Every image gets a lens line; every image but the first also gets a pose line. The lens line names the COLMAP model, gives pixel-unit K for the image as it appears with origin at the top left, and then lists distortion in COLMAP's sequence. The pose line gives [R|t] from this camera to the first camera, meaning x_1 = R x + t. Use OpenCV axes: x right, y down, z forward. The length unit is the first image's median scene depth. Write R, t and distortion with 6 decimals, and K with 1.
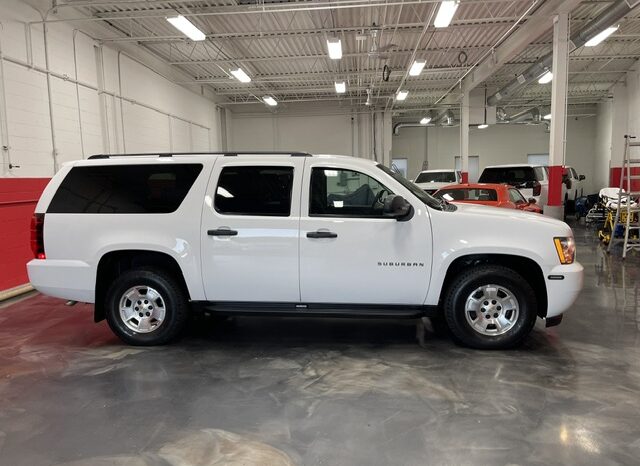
lens RADIAL K [[489.1, 0, 326.7], [0, 489.1, 226.1], [0, 0, 1]] dist [0.065068, -0.079828]
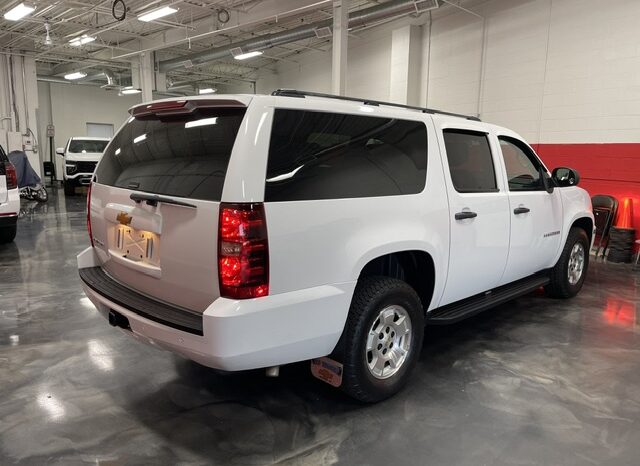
lens RADIAL K [[489.1, 0, 325.4], [0, 489.1, 236.7], [0, 0, 1]] dist [0.065068, -0.079828]
pose [[0.628833, -0.099649, 0.771128, -0.471460], [0.041714, 0.994649, 0.094516, -0.017809], [-0.776420, -0.027268, 0.629625, 0.342082]]
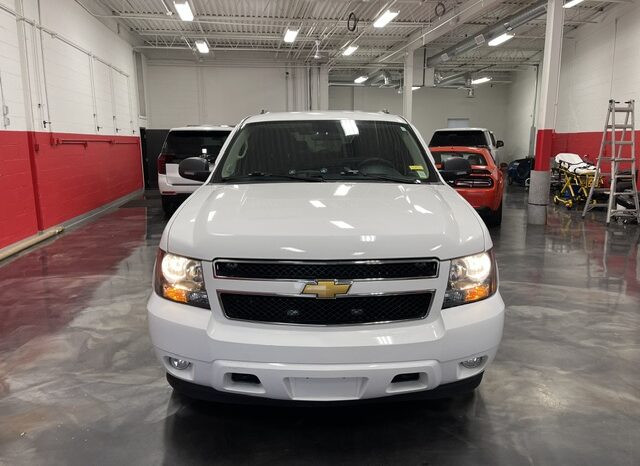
lens RADIAL K [[489.1, 0, 323.4], [0, 489.1, 221.4], [0, 0, 1]] dist [0.065068, -0.079828]
pose [[0.974630, -0.017527, 0.223135, -0.206640], [0.002341, 0.997673, 0.068140, -0.009763], [-0.223810, -0.065889, 0.972403, 0.154716]]
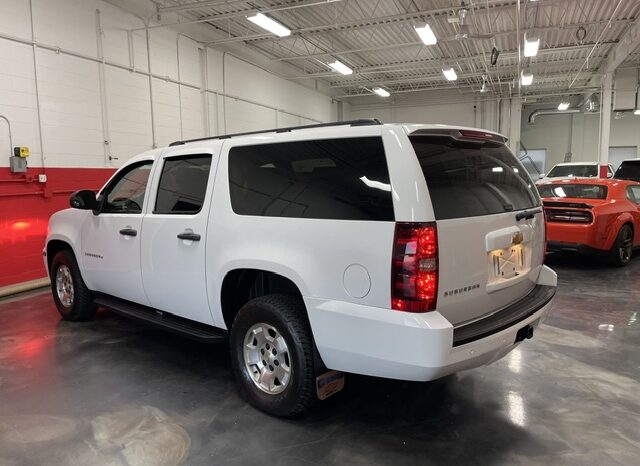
lens RADIAL K [[489.1, 0, 321.7], [0, 489.1, 230.5], [0, 0, 1]] dist [0.065068, -0.079828]
pose [[0.954019, 0.045679, -0.296246, 0.141889], [-0.038483, 0.998806, 0.030080, -0.004661], [0.297267, -0.017296, 0.954638, 0.034072]]
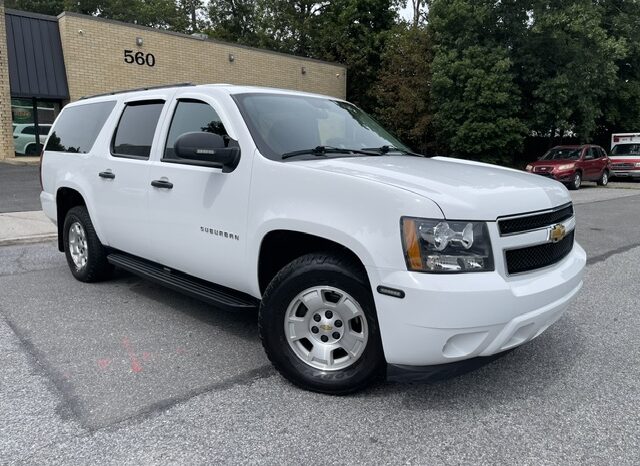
lens RADIAL K [[489.1, 0, 316.7], [0, 489.1, 230.5], [0, 0, 1]] dist [0.065068, -0.079828]
pose [[0.781099, 0.125535, -0.611657, 0.336567], [-0.080596, 0.991657, 0.100603, -0.004169], [0.619183, -0.029284, 0.784700, 0.256618]]
